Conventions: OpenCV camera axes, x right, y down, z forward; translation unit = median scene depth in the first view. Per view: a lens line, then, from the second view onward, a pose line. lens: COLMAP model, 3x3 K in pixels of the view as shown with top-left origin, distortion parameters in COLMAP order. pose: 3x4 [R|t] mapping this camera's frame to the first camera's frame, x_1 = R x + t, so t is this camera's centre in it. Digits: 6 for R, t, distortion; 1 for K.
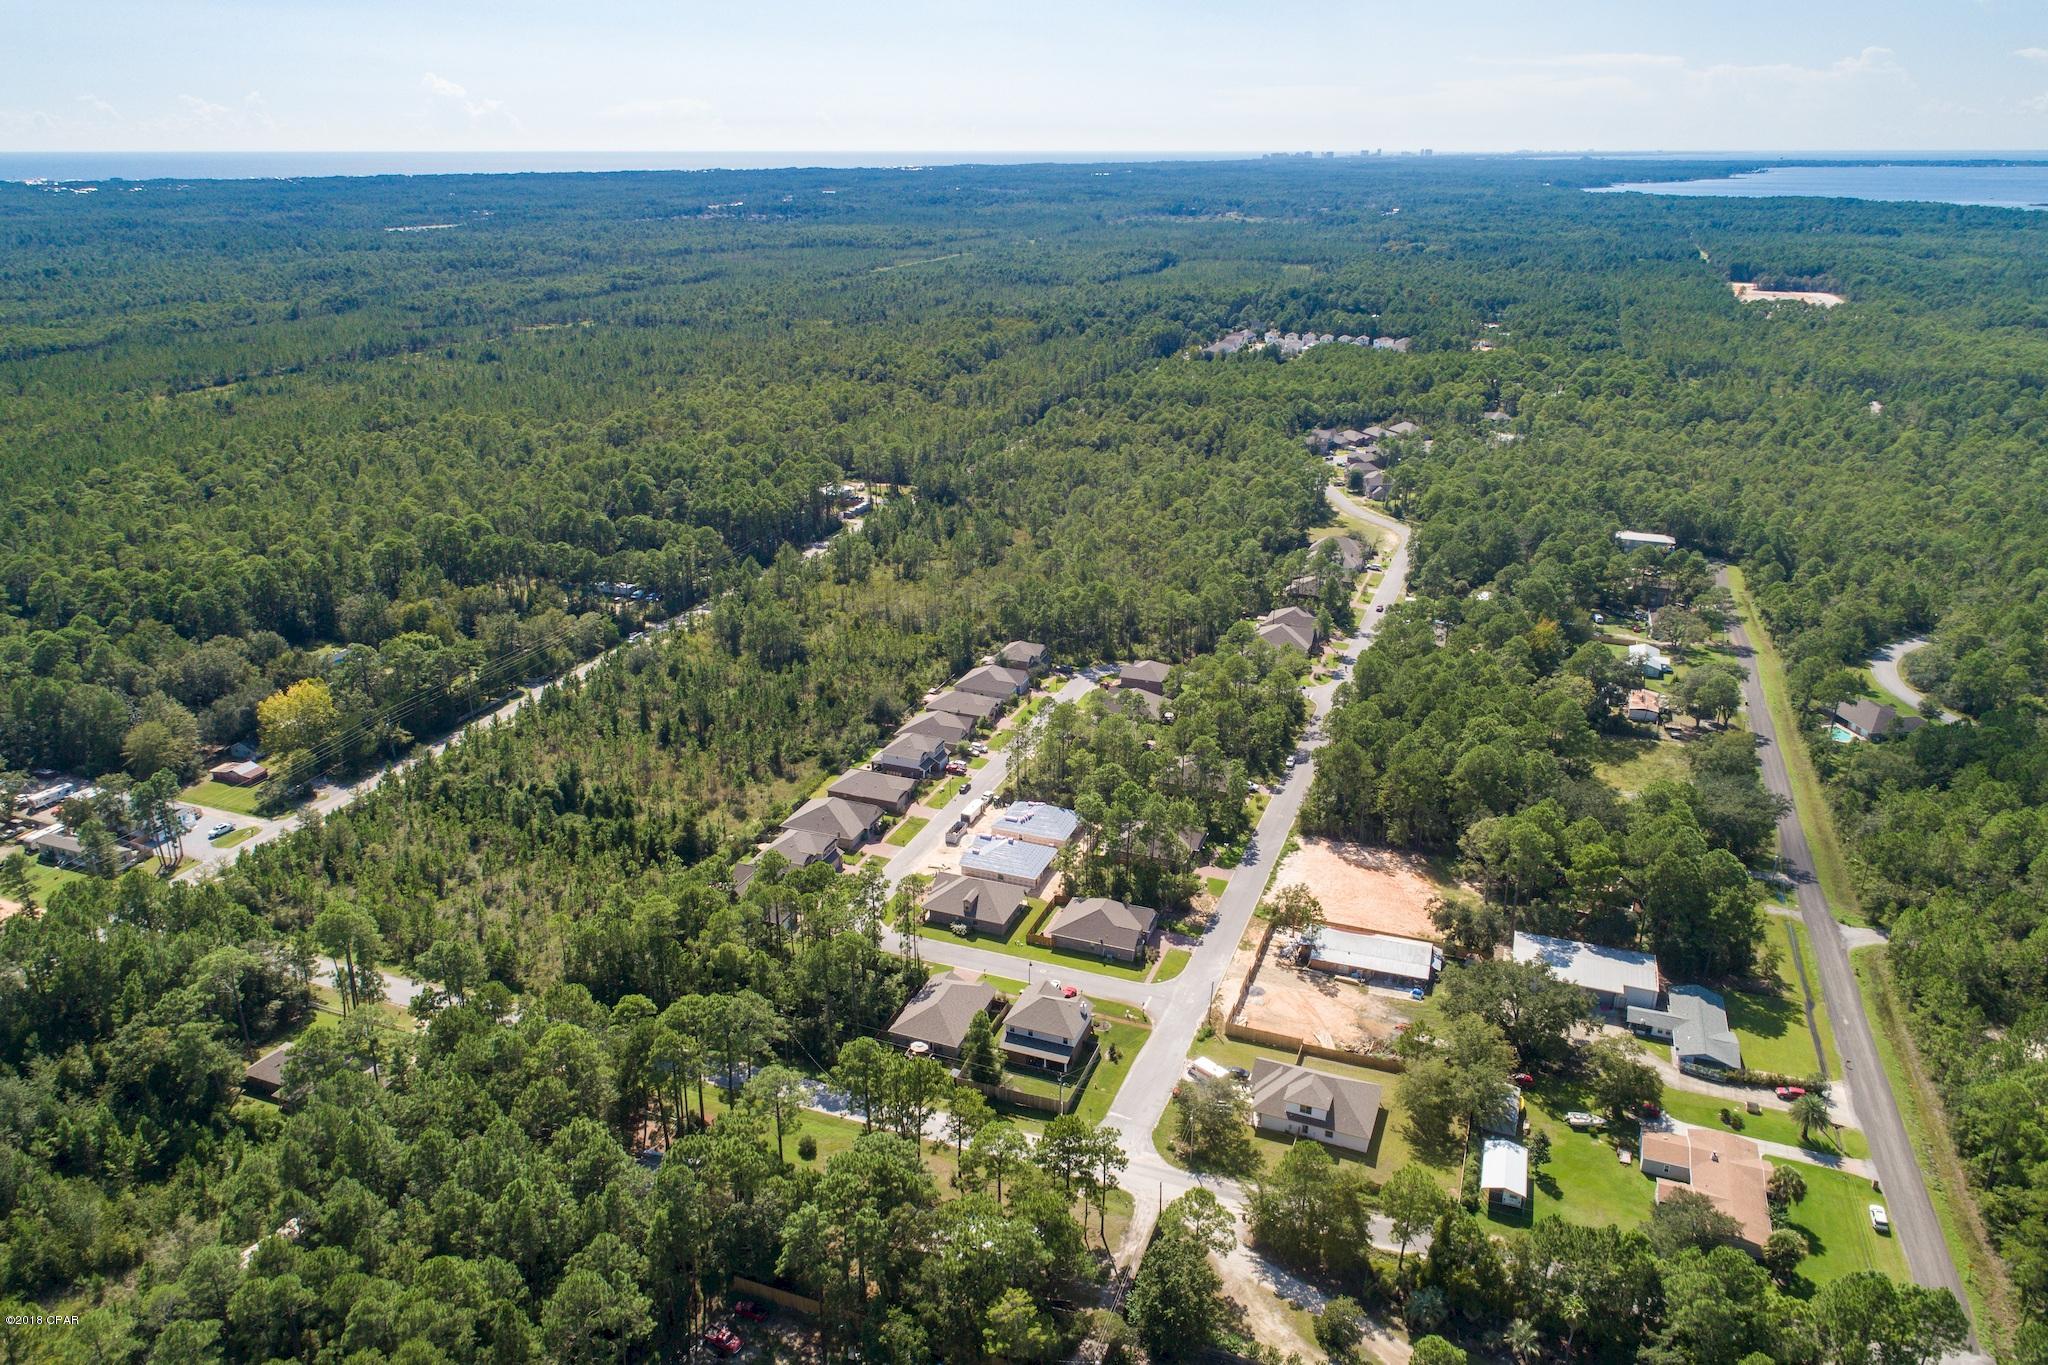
lens RADIAL K [[1407.1, 0, 1024.0], [0, 1407.1, 682.5], [0, 0, 1]] dist [0.004210, 0.005046]
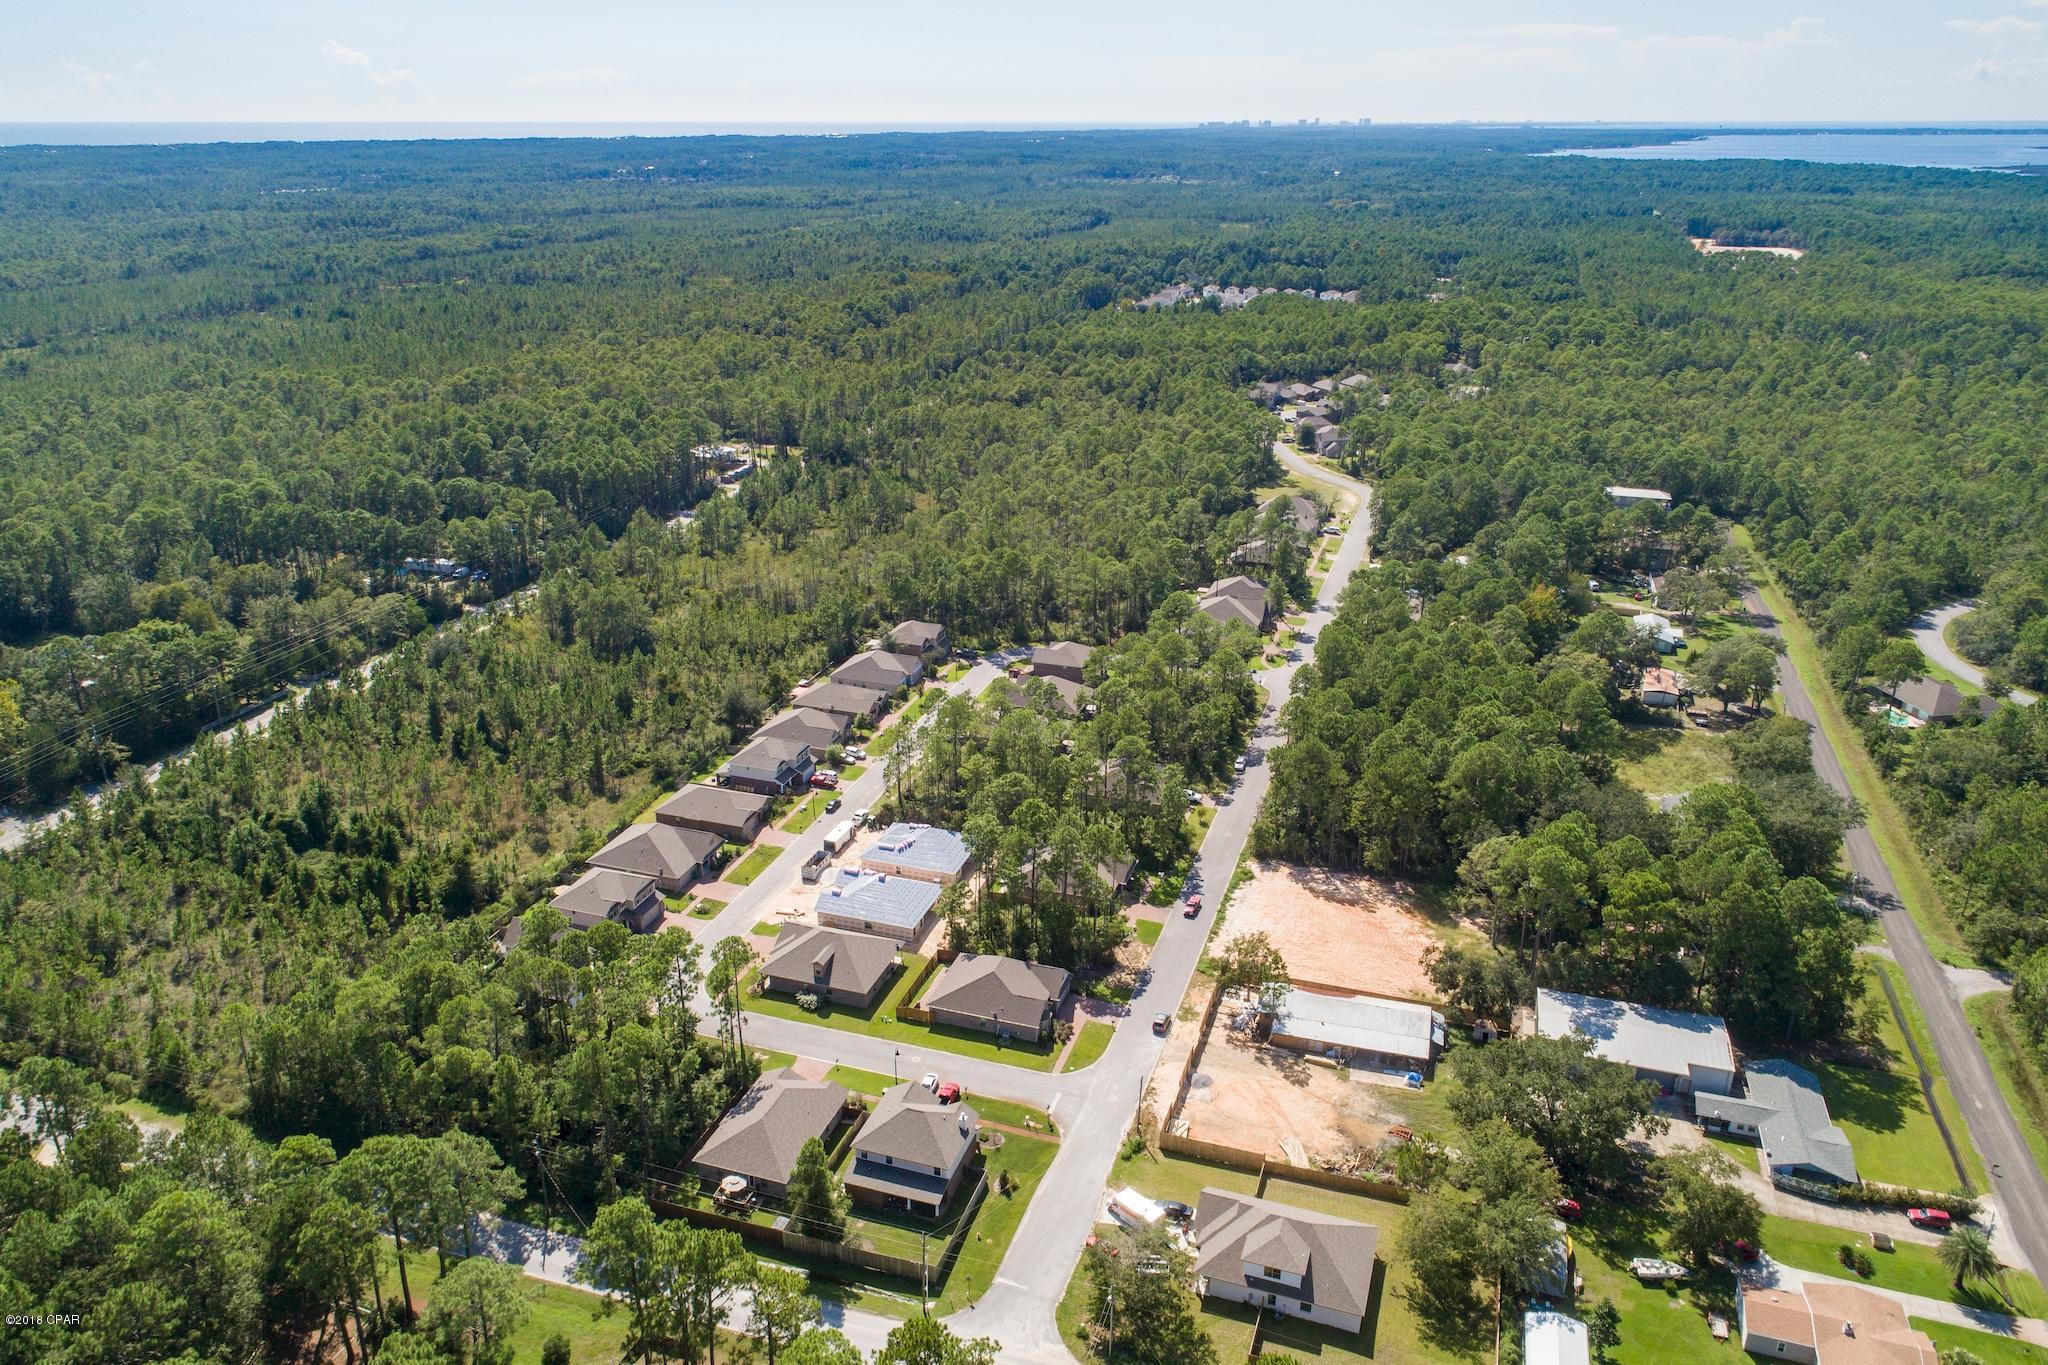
lens RADIAL K [[1407.1, 0, 1024.0], [0, 1407.1, 682.5], [0, 0, 1]] dist [0.004210, 0.005046]
pose [[0.999126, -0.016071, 0.038576, 0.033805], [0.015666, 0.999819, 0.010771, -0.001082], [-0.038742, -0.010157, 0.999198, 0.191839]]
